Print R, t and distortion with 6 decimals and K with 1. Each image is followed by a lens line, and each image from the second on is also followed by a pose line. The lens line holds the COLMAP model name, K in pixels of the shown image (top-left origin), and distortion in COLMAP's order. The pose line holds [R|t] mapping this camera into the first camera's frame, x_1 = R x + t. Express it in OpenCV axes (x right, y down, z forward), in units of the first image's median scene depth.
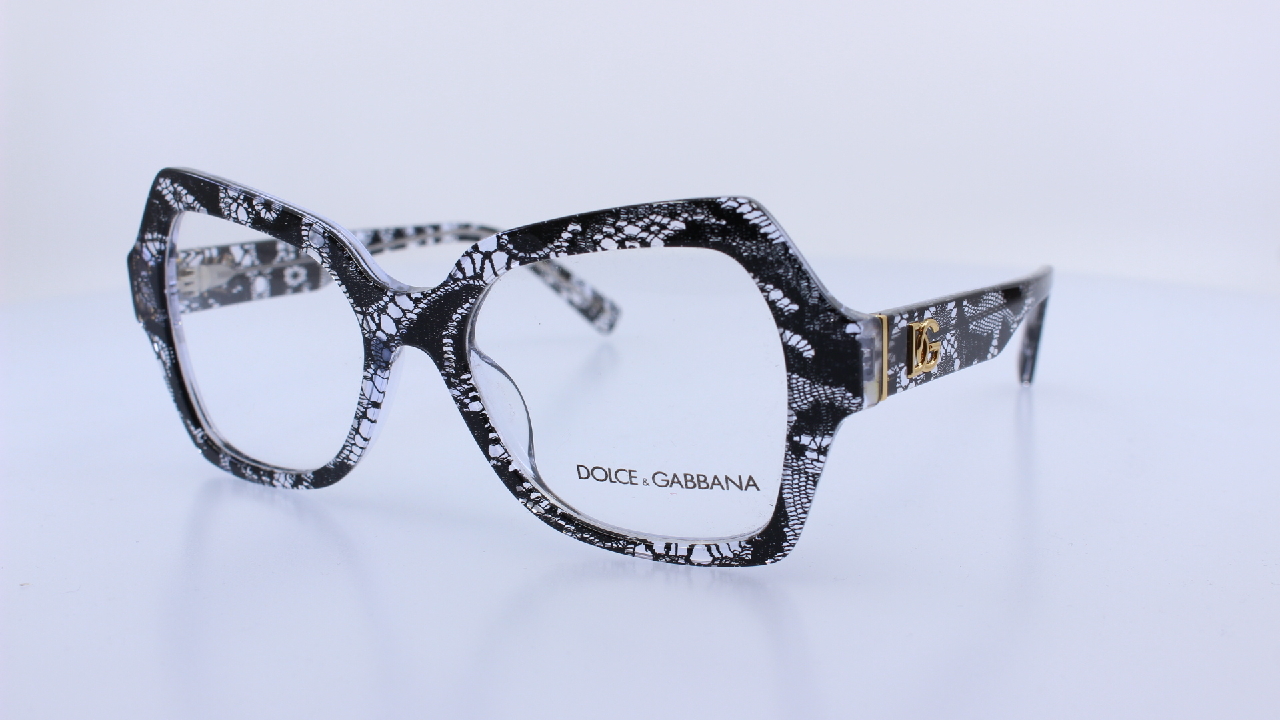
lens RADIAL K [[1554.3, 0, 629.7], [0, 1554.3, 388.3], [0, 0, 1]] dist [-0.107304, 0.000000]
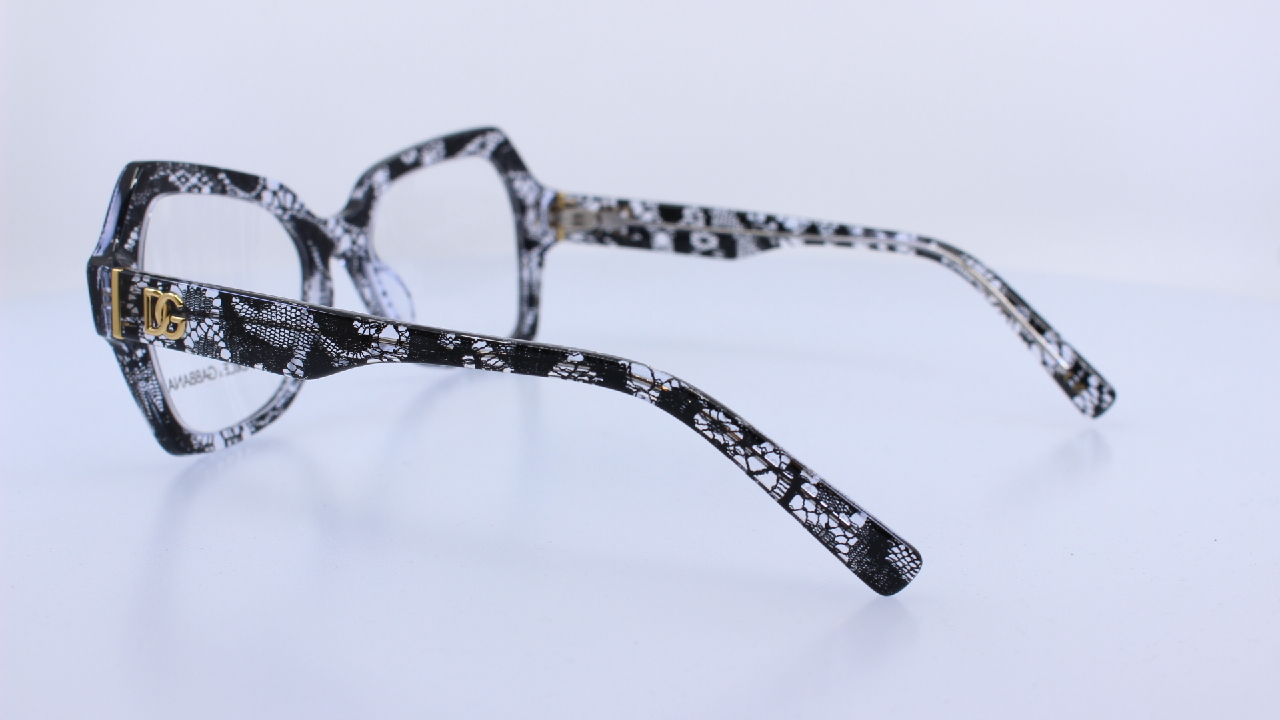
lens RADIAL K [[1554.3, 0, 635.7], [0, 1554.3, 360.6], [0, 0, 1]] dist [-0.107304, 0.000000]
pose [[0.004351, 0.215768, -0.976435, 1.260390], [-0.221682, 0.952357, 0.209460, -0.298194], [0.975109, 0.215546, 0.051975, 1.247112]]
